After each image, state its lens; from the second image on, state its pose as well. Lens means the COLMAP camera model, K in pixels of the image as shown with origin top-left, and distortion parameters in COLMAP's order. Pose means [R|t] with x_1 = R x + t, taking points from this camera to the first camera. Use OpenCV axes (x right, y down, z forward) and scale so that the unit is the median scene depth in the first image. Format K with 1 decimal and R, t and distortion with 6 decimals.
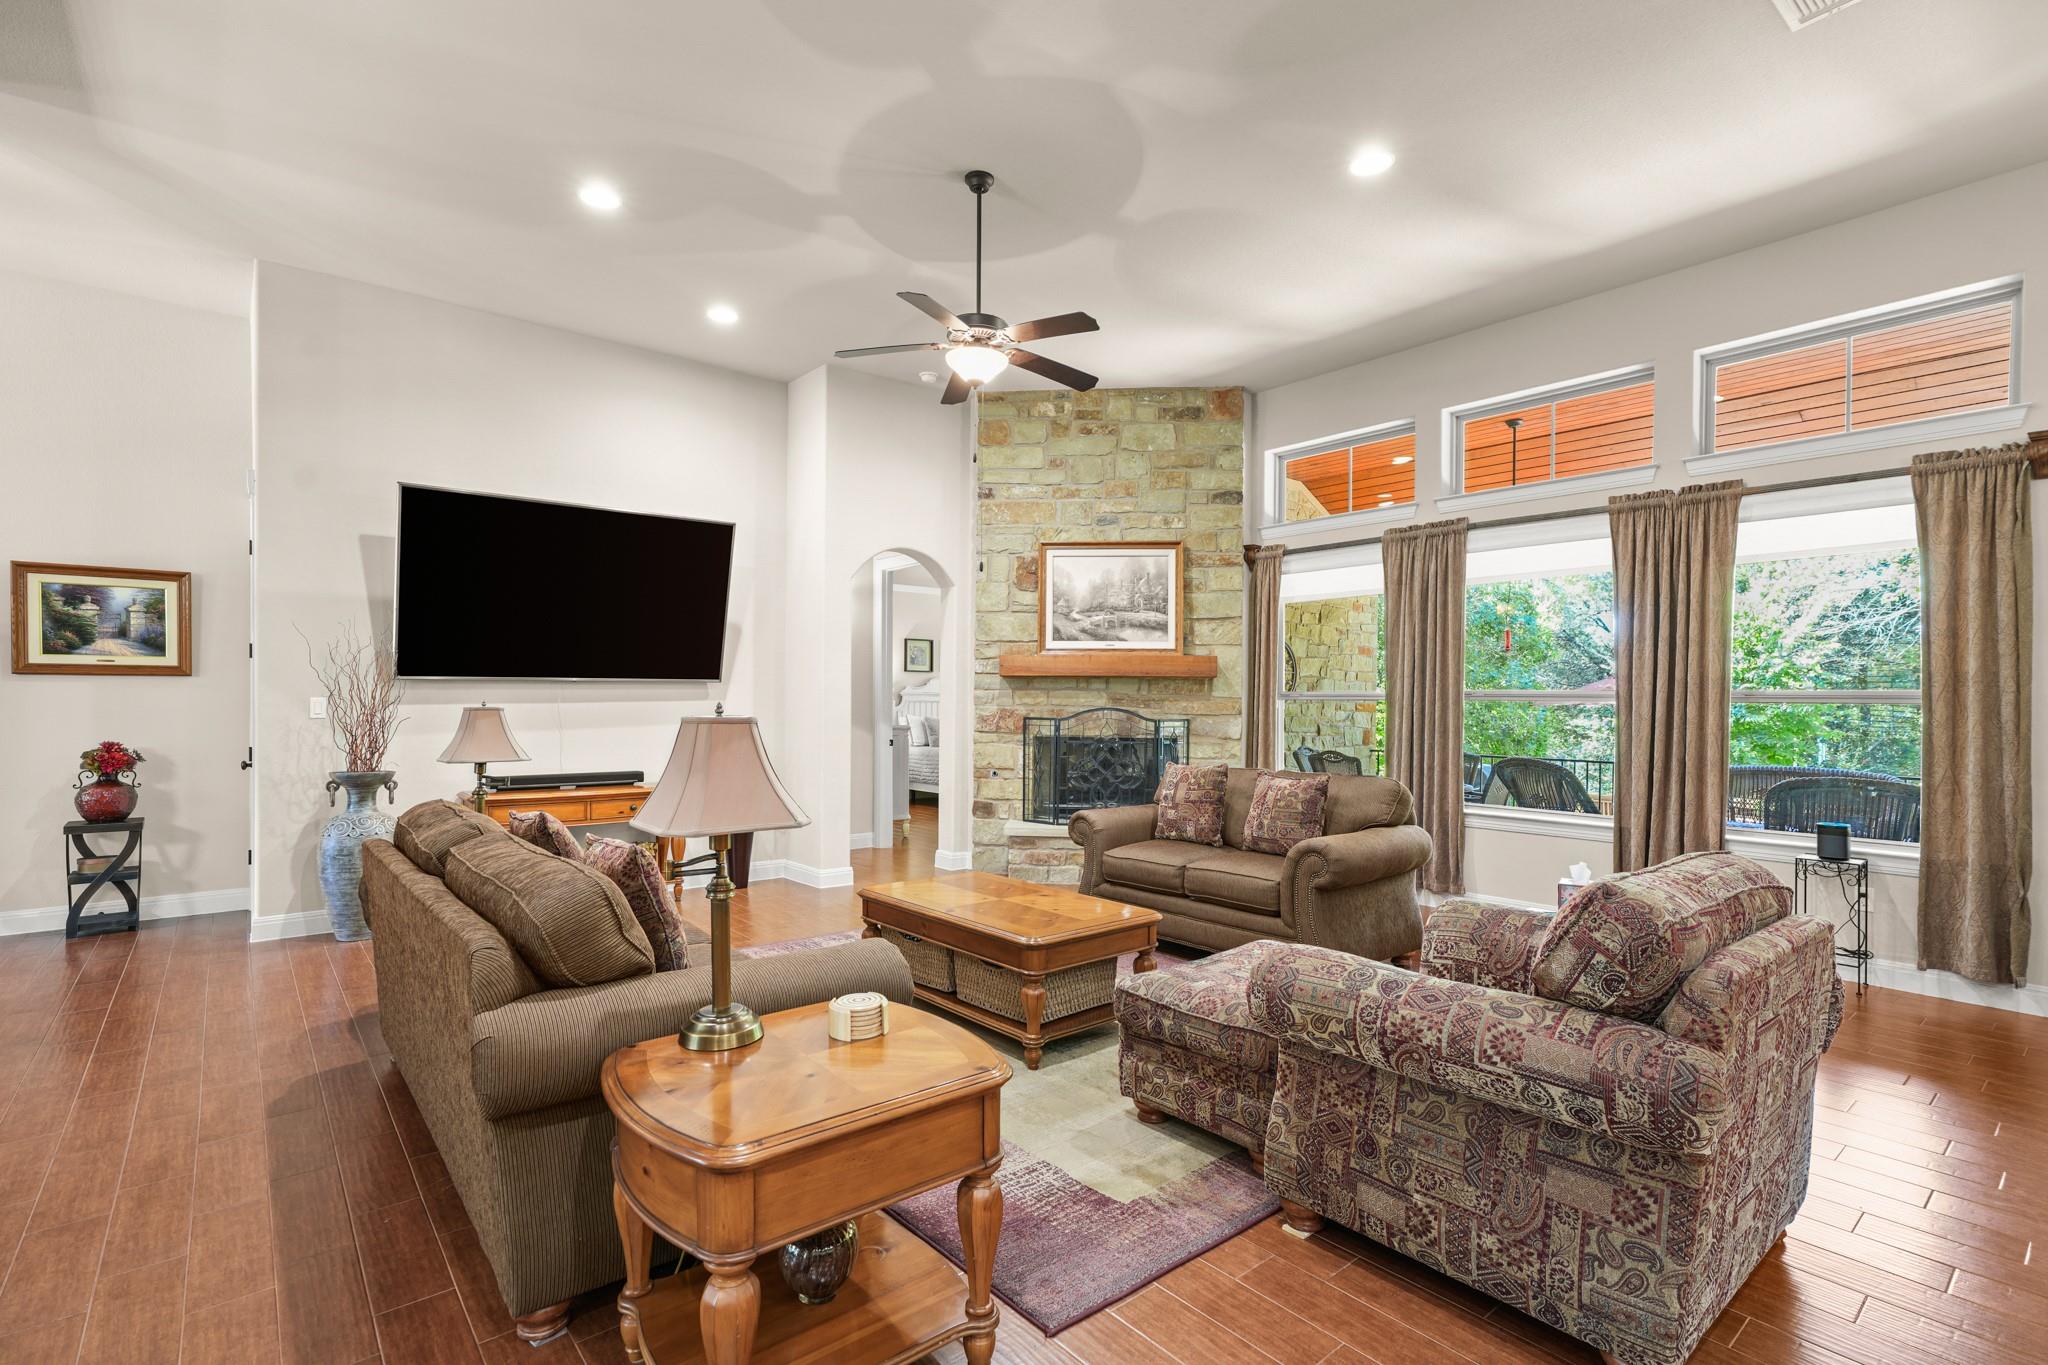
lens RADIAL K [[949.8, 0, 1034.9], [0, 949.8, 706.2], [0, 0, 1]] dist [-0.023542, 0.000361]
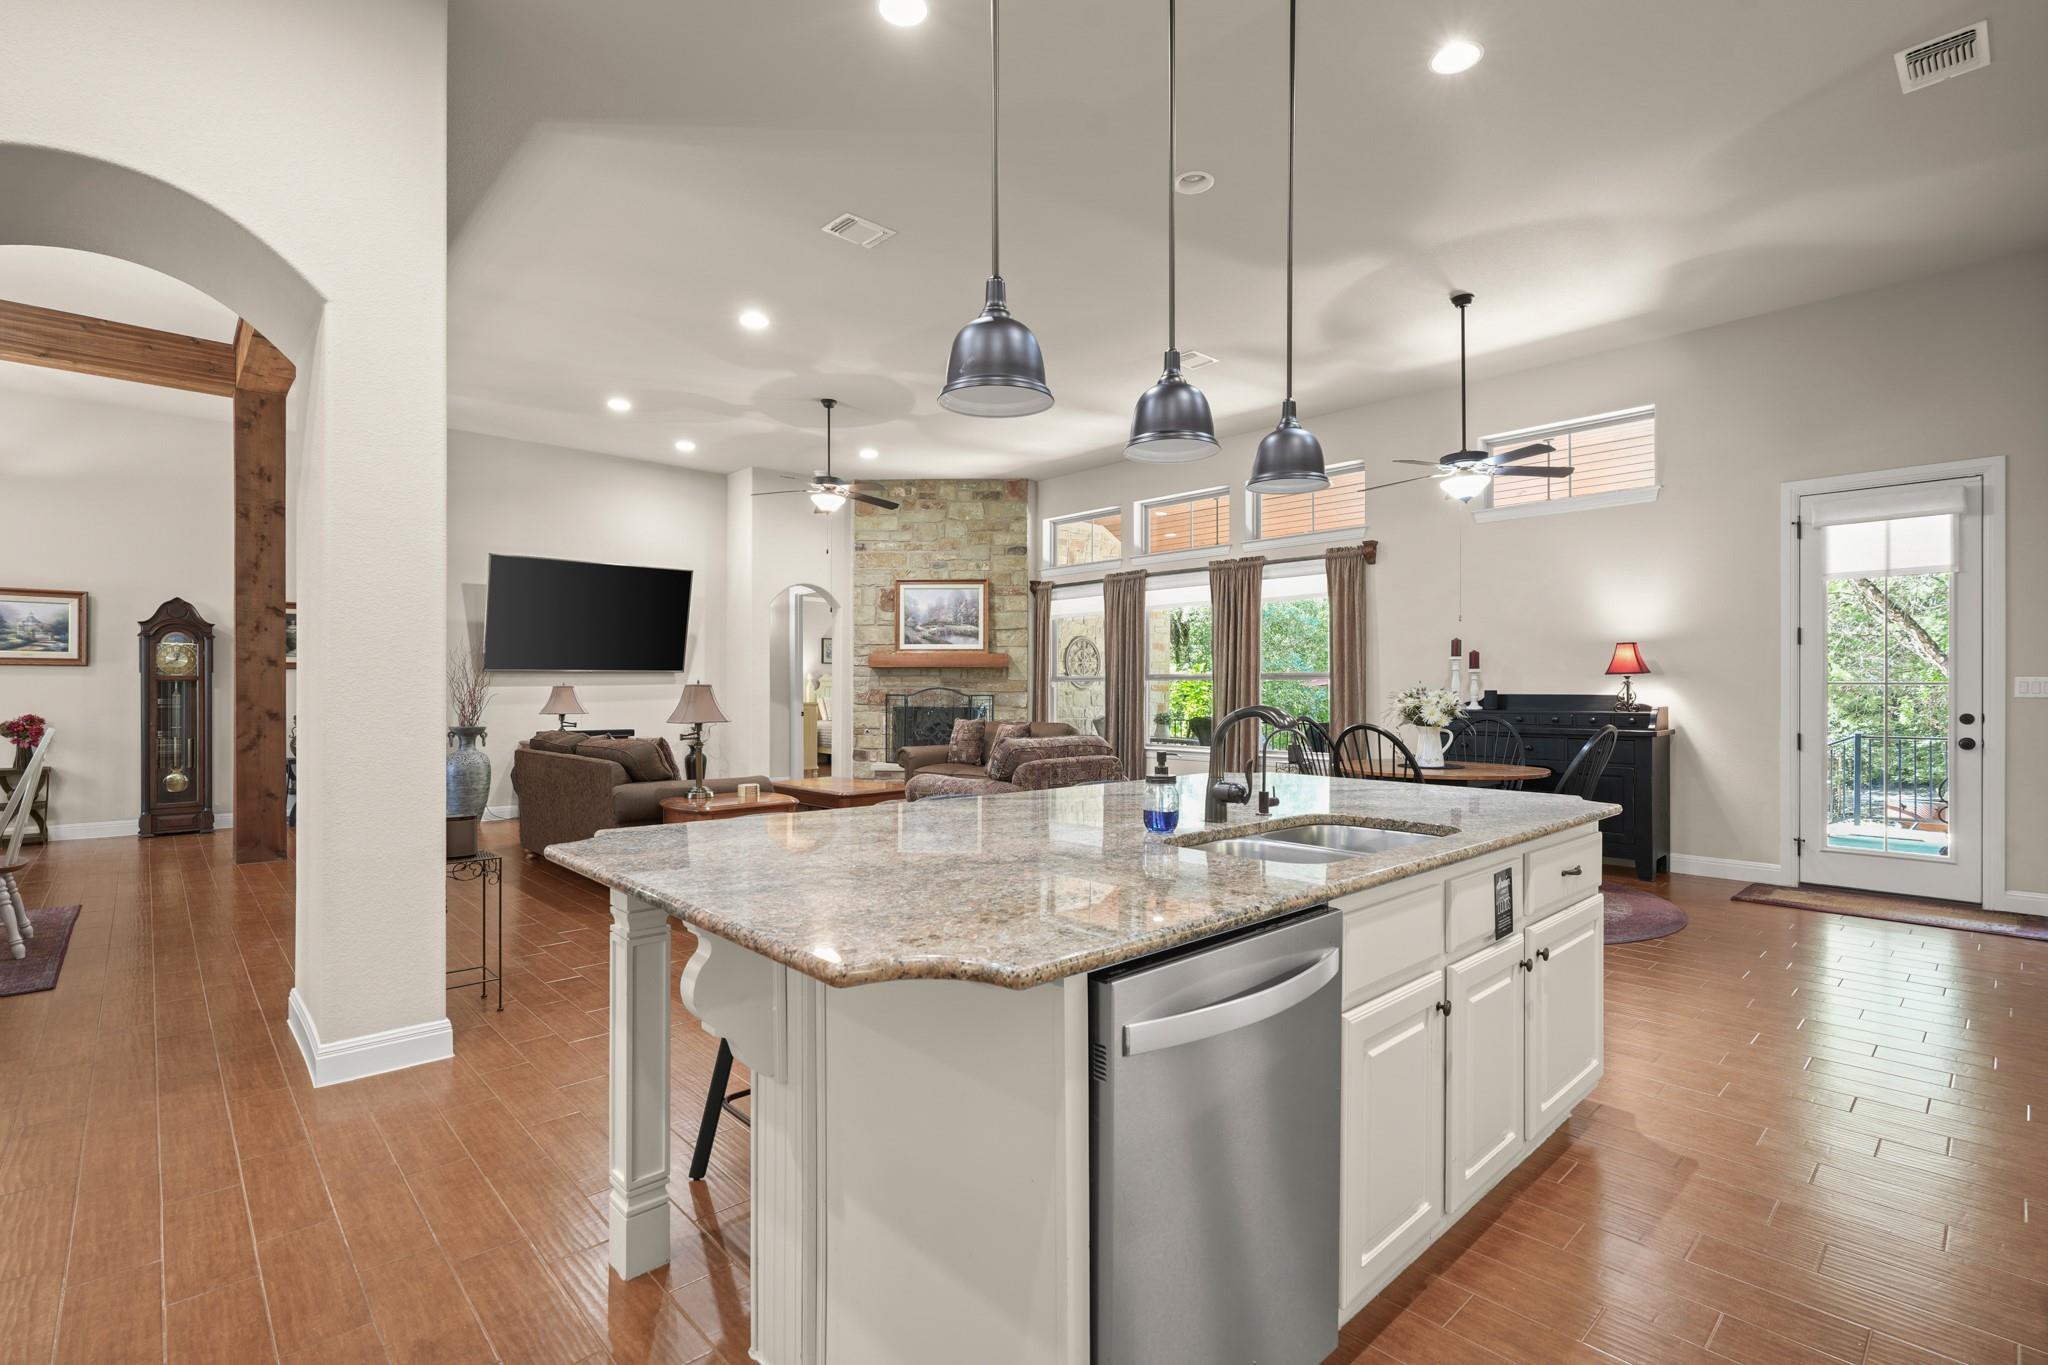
lens RADIAL K [[938.8, 0, 1024.0], [0, 938.8, 682.5], [0, 0, 1]] dist [0.000456, -0.000182]
pose [[0.998964, -0.006212, 0.045079, 0.143313], [0.006803, 0.999893, -0.012969, 0.013825], [-0.044993, 0.013262, 0.998899, -0.518163]]
